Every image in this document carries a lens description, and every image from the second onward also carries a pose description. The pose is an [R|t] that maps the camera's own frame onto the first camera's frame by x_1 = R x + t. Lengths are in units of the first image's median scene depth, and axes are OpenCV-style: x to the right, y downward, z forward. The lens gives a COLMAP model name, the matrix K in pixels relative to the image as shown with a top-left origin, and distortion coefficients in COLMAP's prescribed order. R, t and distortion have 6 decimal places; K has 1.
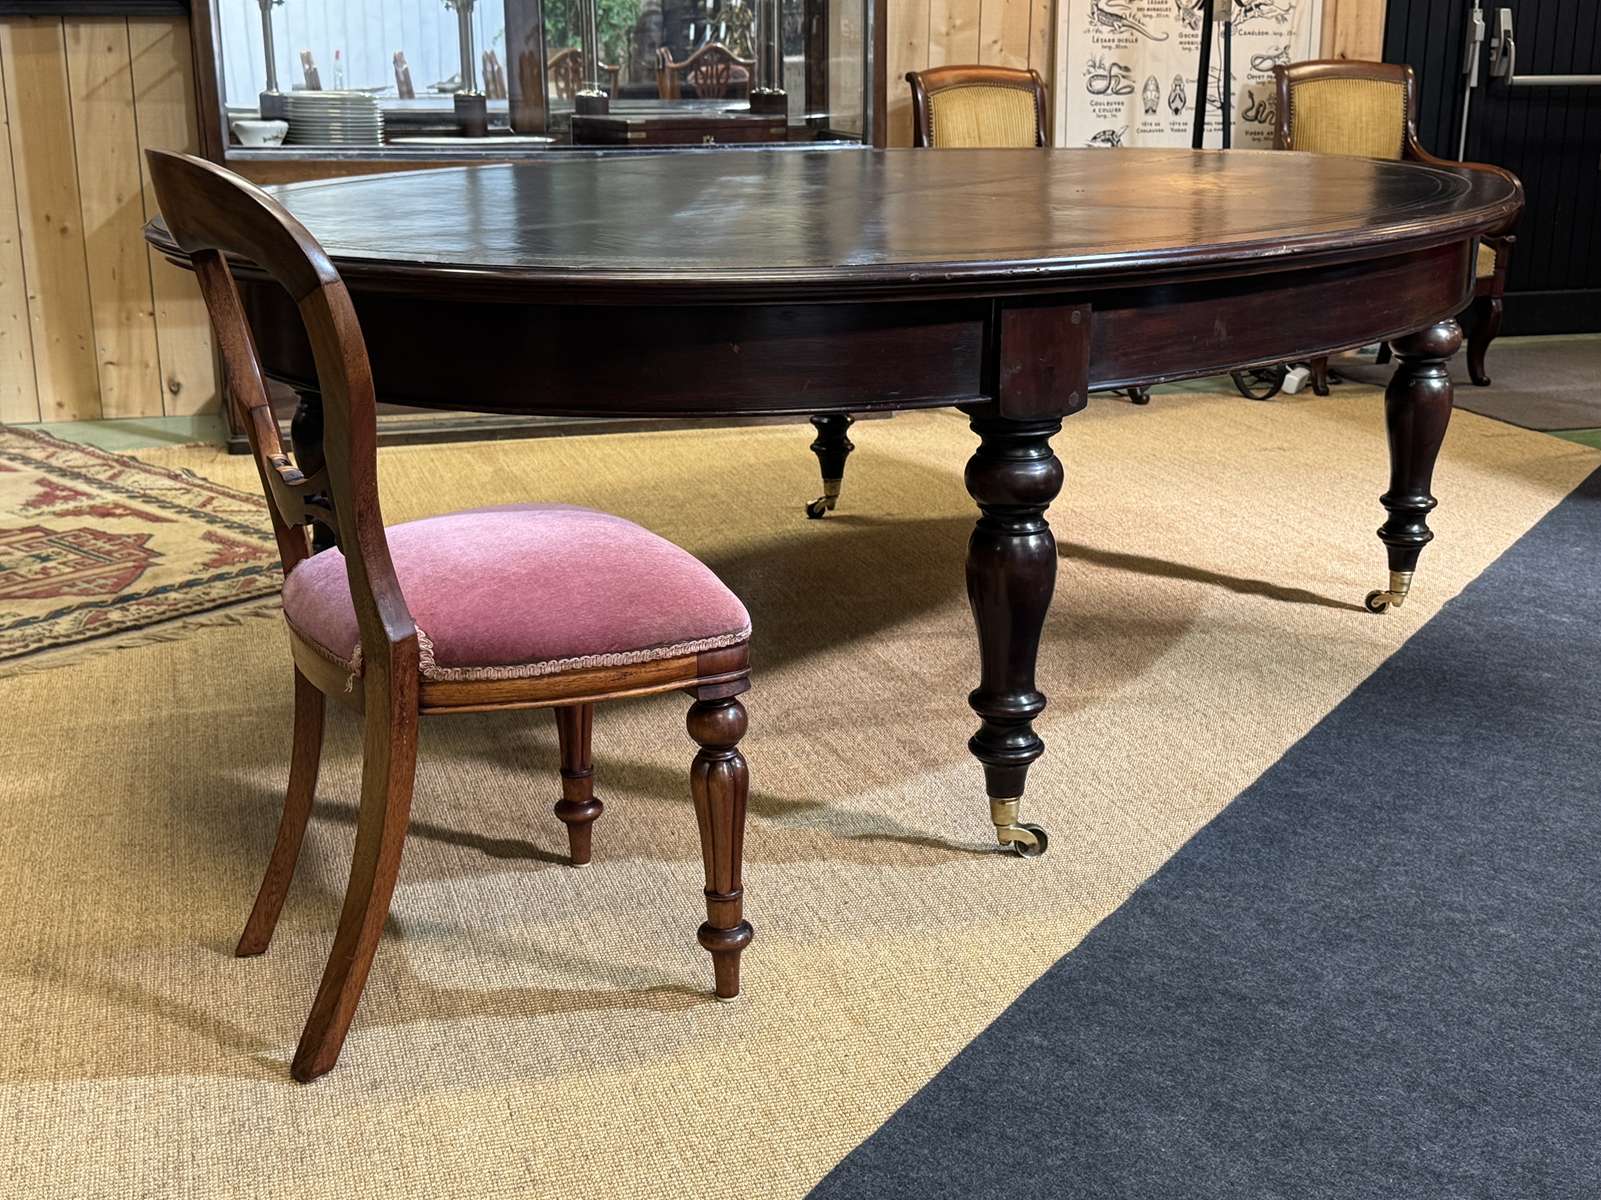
lens RADIAL K [[1958.7, 0, 806.0], [0, 1958.7, 603.6], [0, 0, 1]] dist [0.082434, 0.000000]
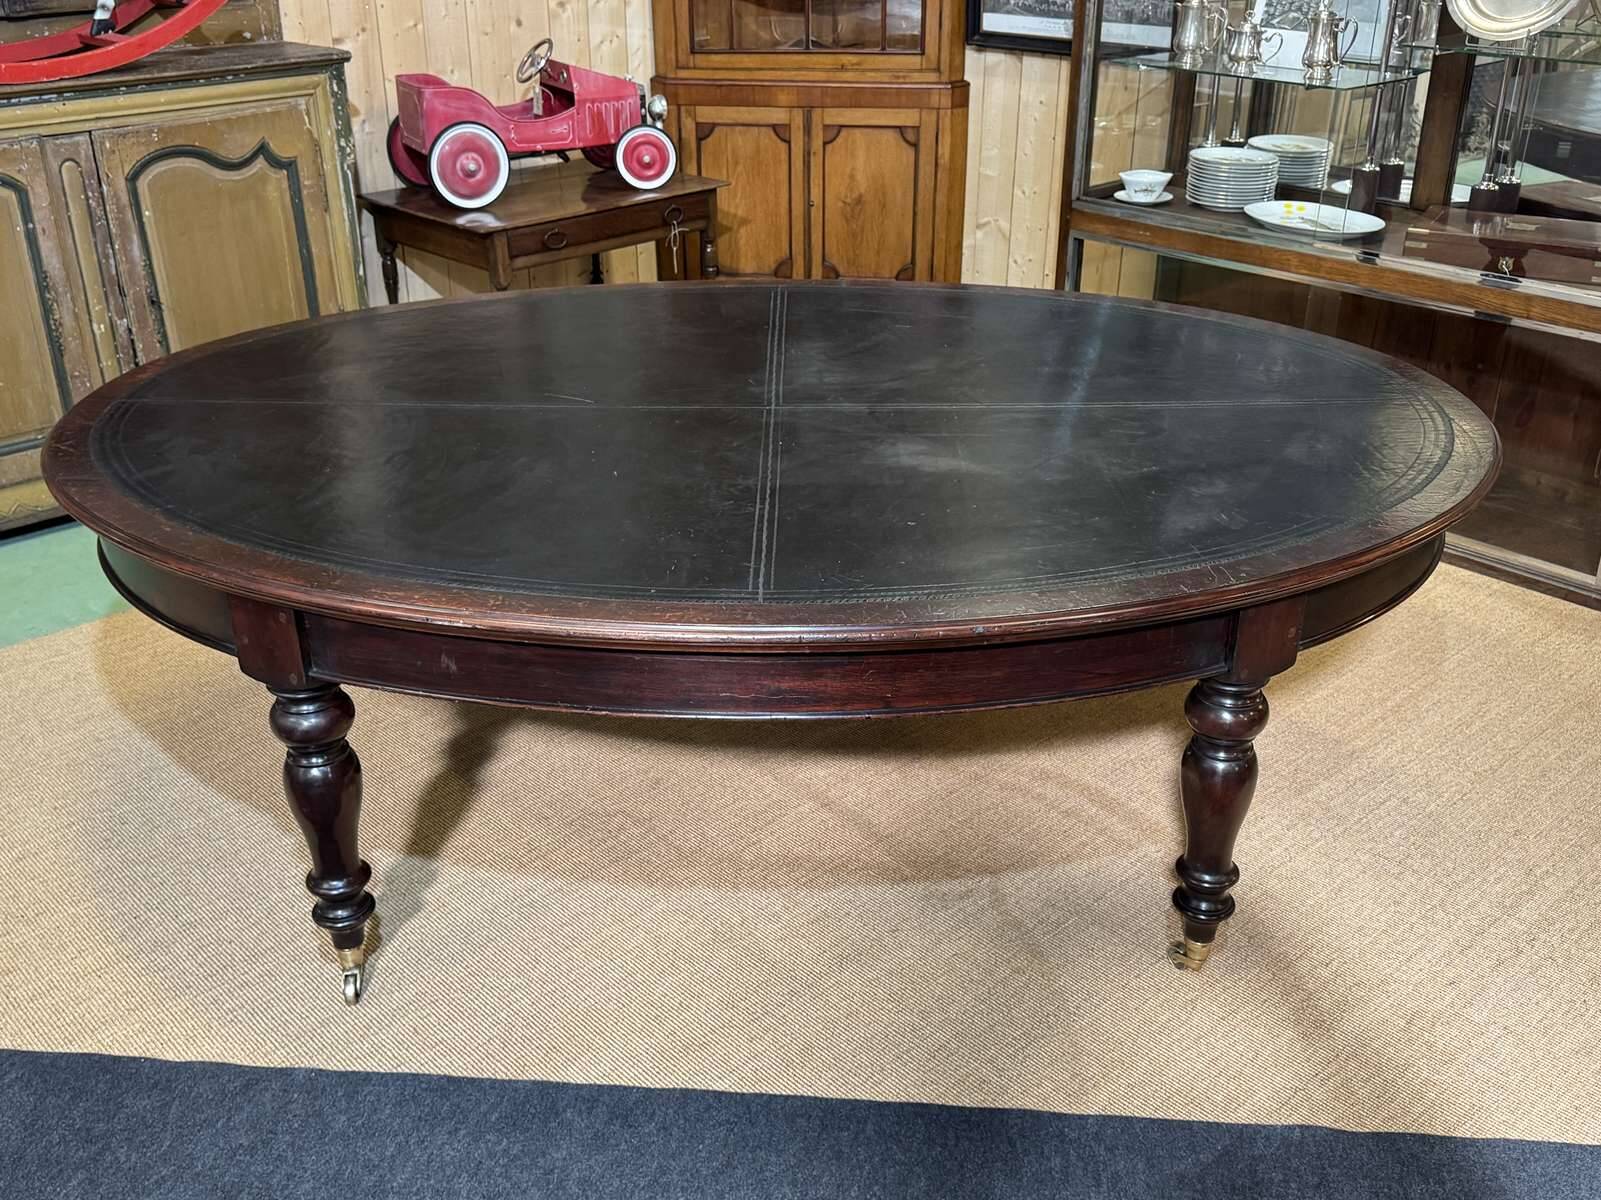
lens RADIAL K [[1573.4, 0, 815.6], [0, 1573.4, 628.8], [0, 0, 1]] dist [0.046233, 0.000000]
pose [[0.446092, 0.401400, -0.799925, 0.478720], [-0.250254, 0.914075, 0.319122, -0.239869], [0.859287, 0.057827, 0.508214, 0.363786]]
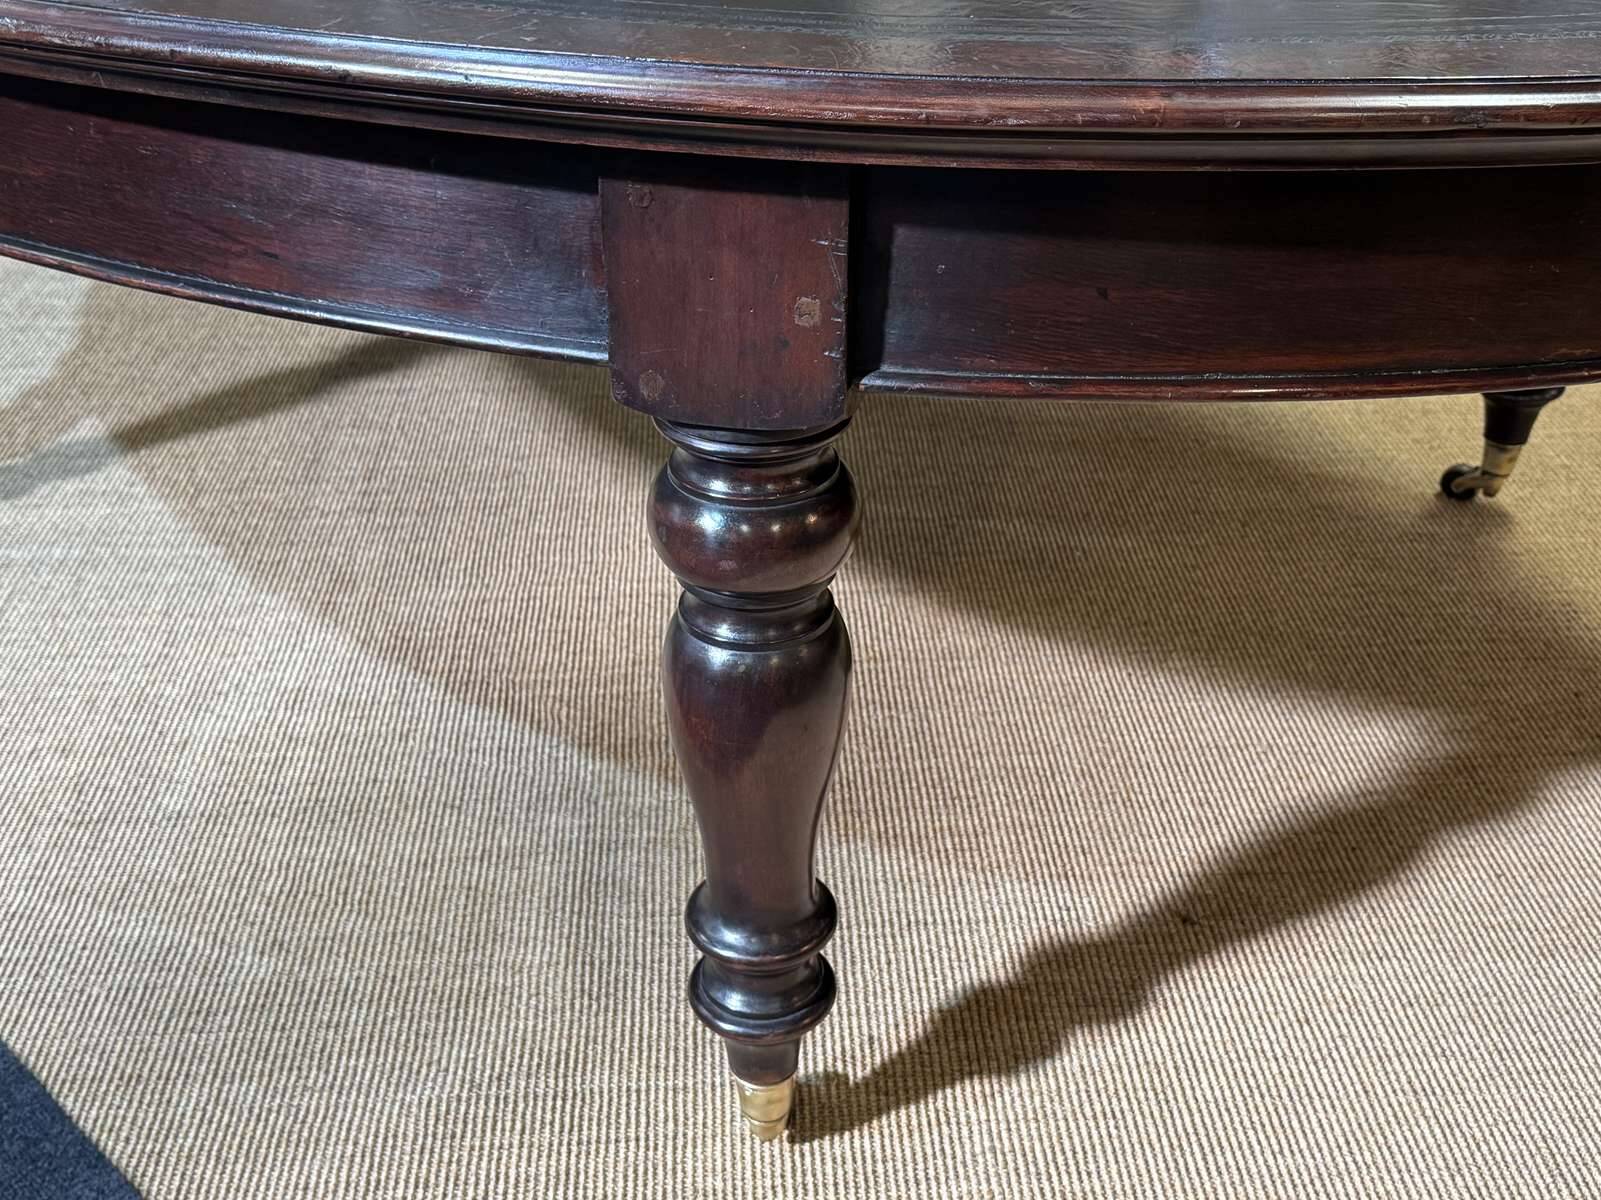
lens RADIAL K [[1849.8, 0, 804.3], [0, 1849.8, 614.0], [0, 0, 1]] dist [0.079984, 0.000000]
pose [[-0.243886, 0.496835, -0.832871, 0.341677], [-0.275127, 0.788074, 0.550677, -0.204354], [0.929959, 0.363448, -0.055507, 0.727924]]
